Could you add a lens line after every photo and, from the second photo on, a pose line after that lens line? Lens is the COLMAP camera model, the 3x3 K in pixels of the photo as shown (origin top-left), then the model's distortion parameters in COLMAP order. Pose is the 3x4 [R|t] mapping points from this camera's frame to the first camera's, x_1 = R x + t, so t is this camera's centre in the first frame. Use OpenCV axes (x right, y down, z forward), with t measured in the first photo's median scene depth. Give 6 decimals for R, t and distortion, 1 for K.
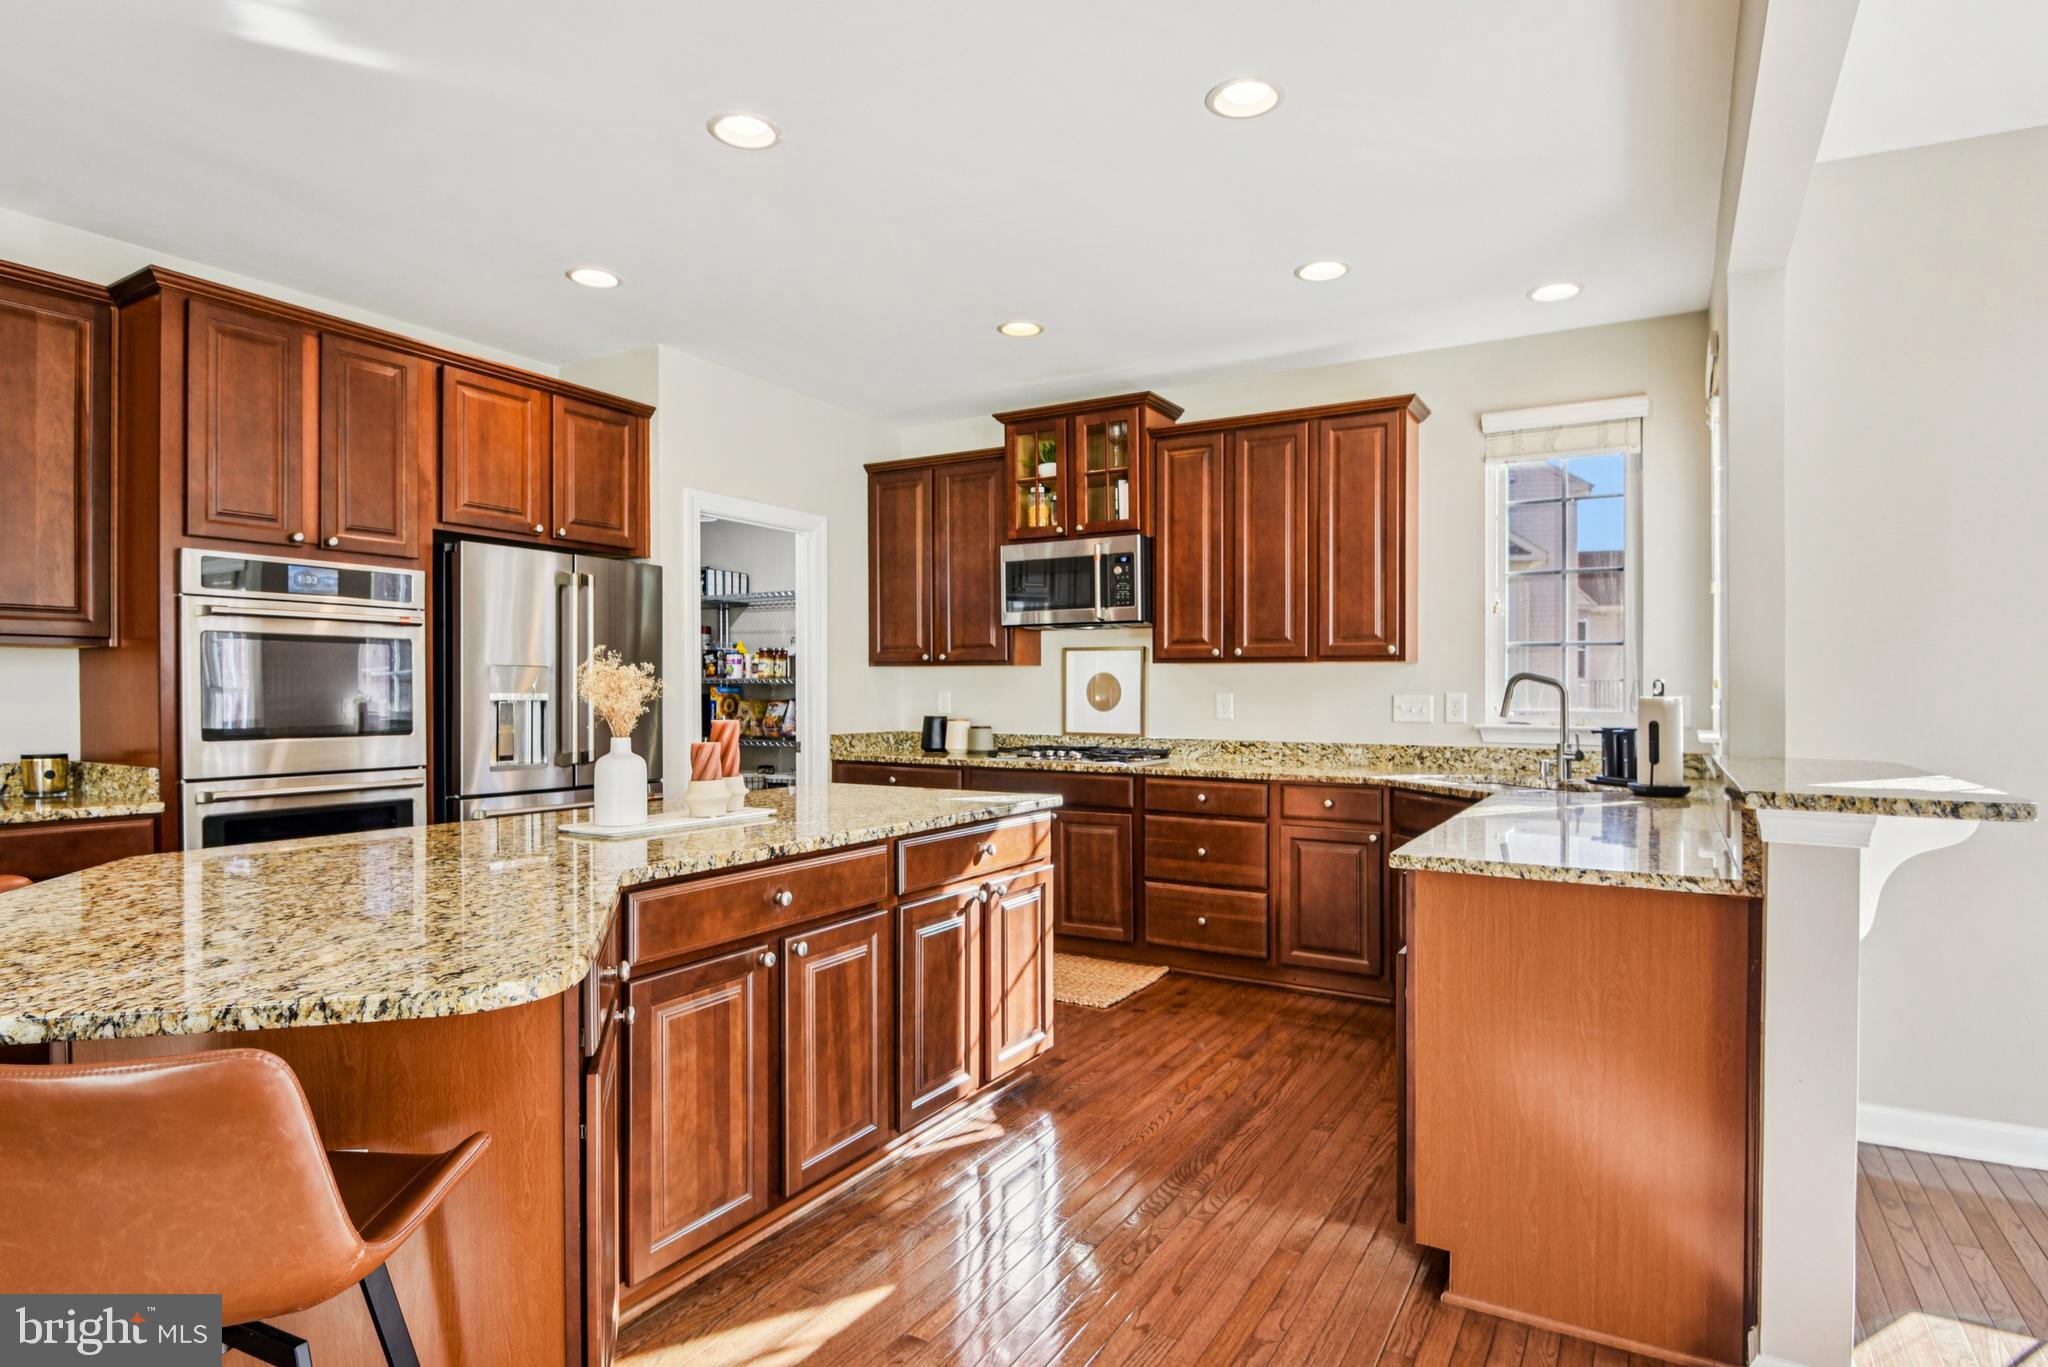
lens RADIAL K [[1078.8, 0, 1028.6], [0, 1078.8, 695.1], [0, 0, 1]] dist [0.004503, -0.022441]
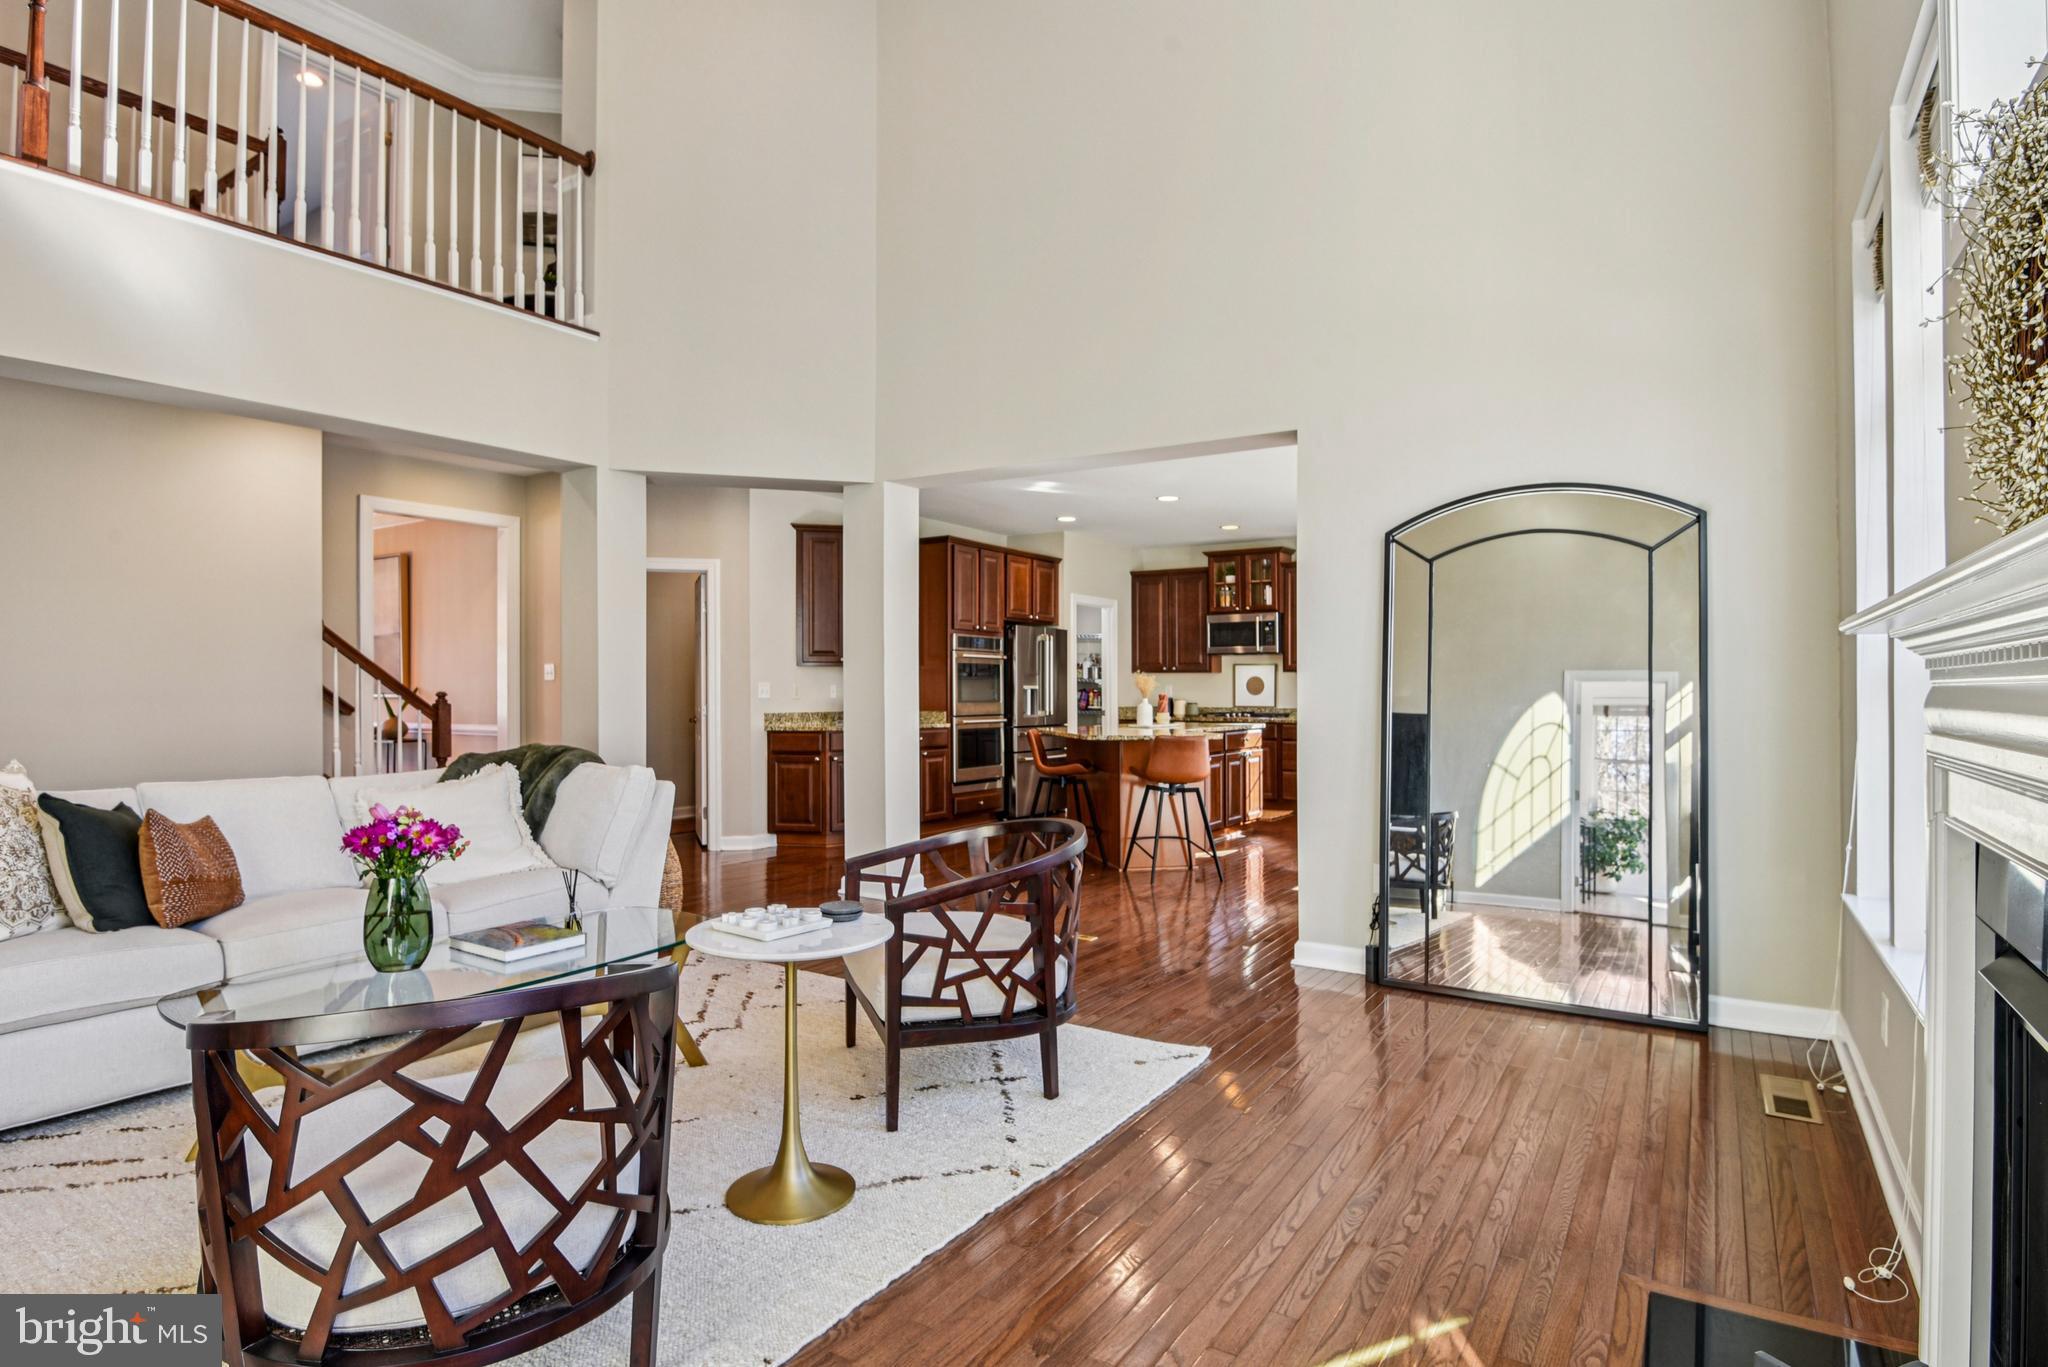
lens RADIAL K [[1078.8, 0, 1028.6], [0, 1078.8, 695.1], [0, 0, 1]] dist [0.004503, -0.022441]
pose [[0.999478, -0.000404, -0.032296, -0.363993], [0.000474, 0.999998, 0.002153, 0.012330], [0.032296, -0.002167, 0.999476, -1.312161]]
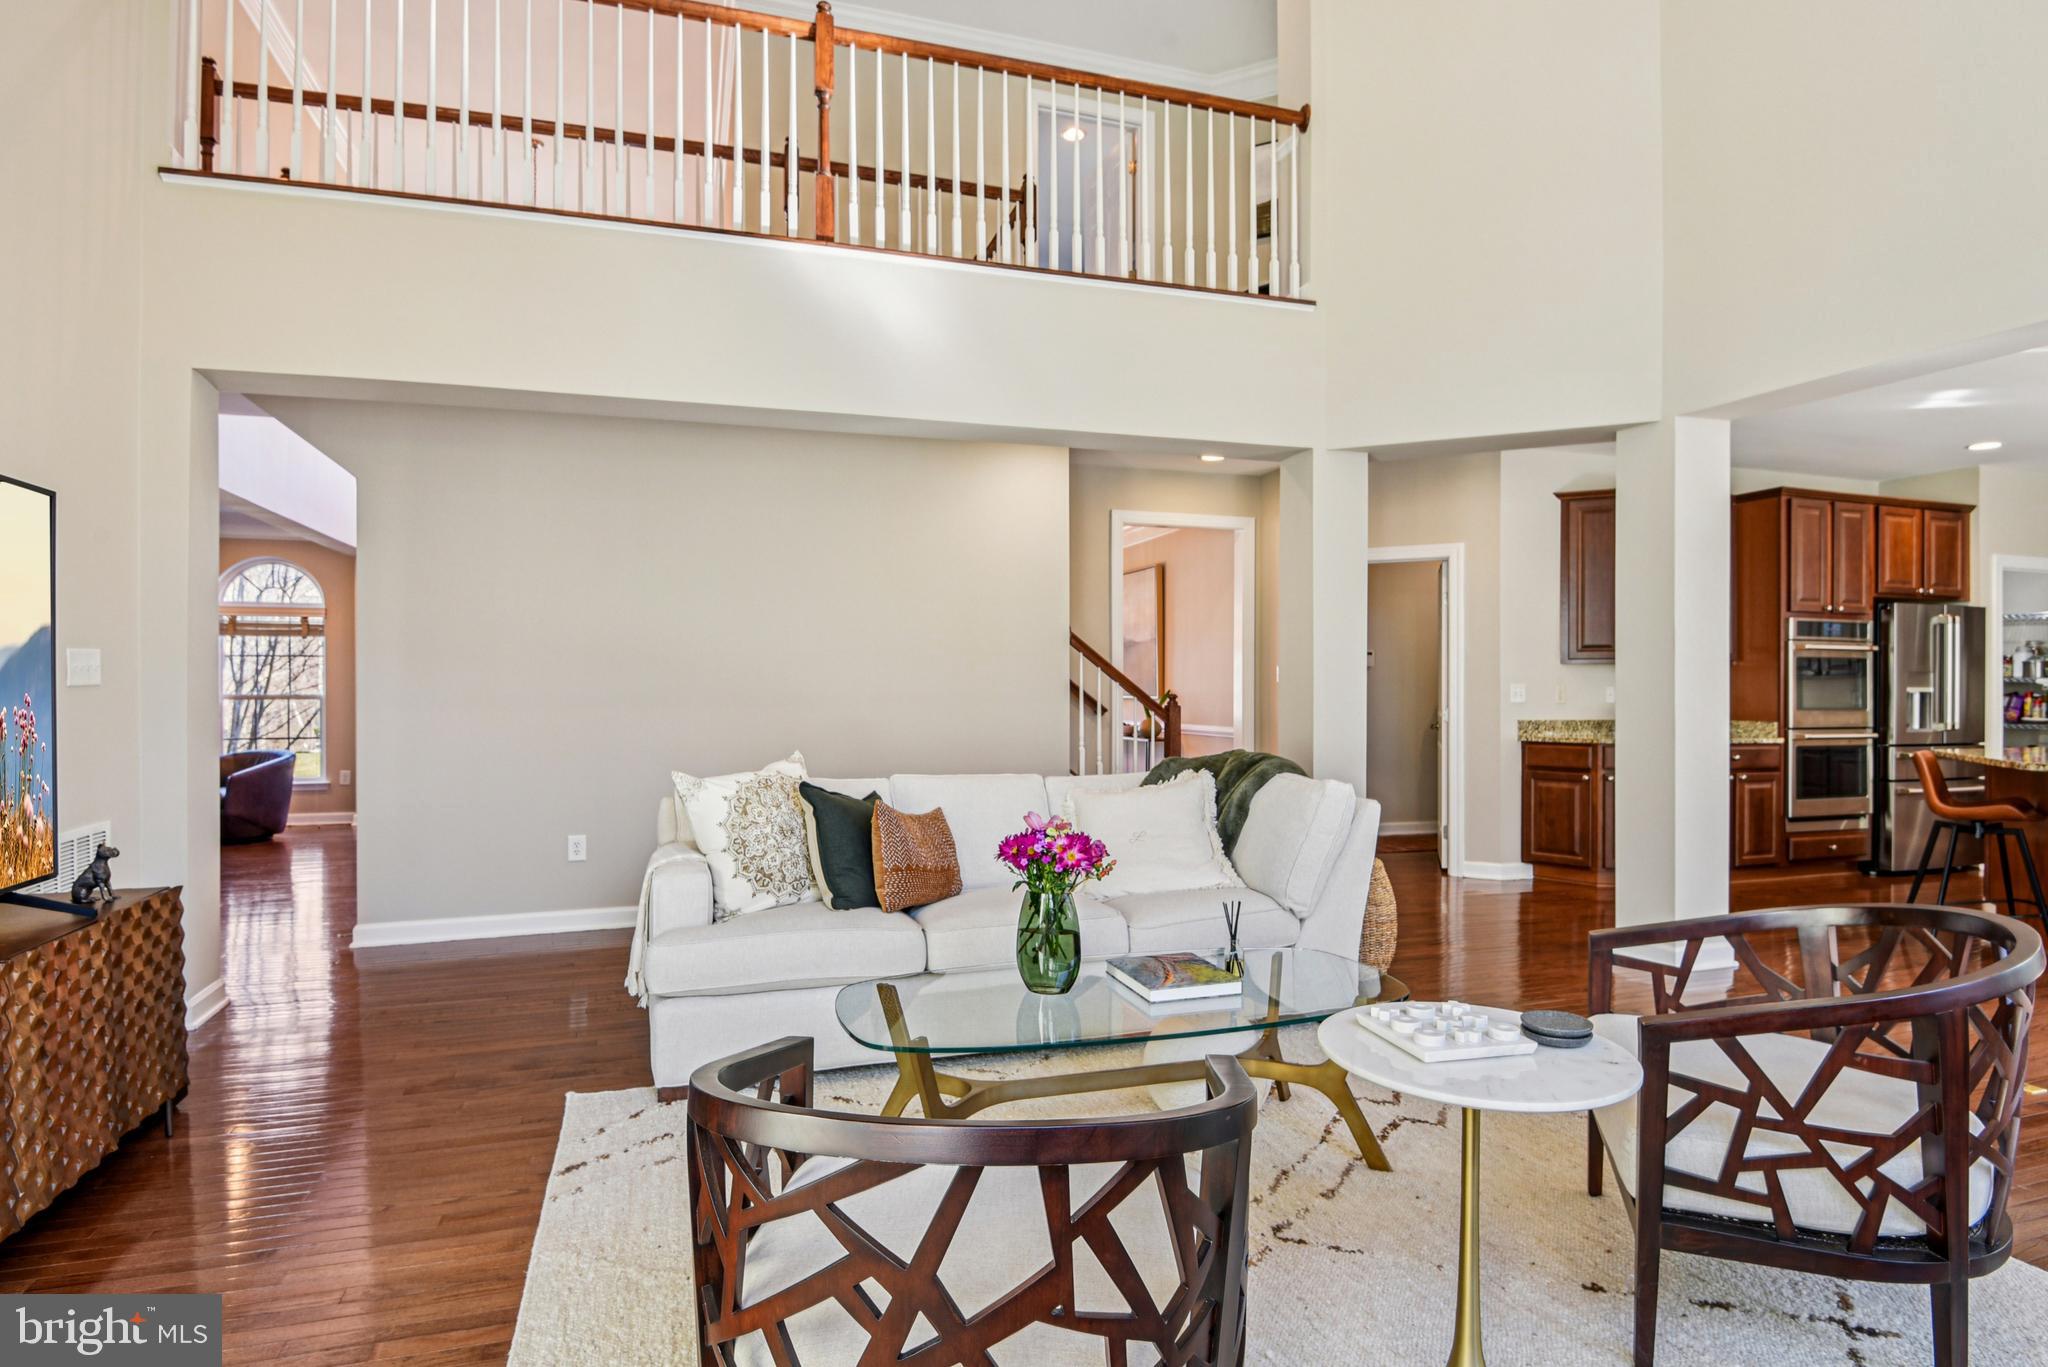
lens RADIAL K [[1078.8, 0, 1028.6], [0, 1078.8, 695.1], [0, 0, 1]] dist [0.004503, -0.022441]
pose [[0.749458, 0.004174, -0.662039, -0.371784], [-0.004005, 0.999990, 0.001771, 0.011013], [0.662040, 0.001325, 0.749467, -1.124451]]
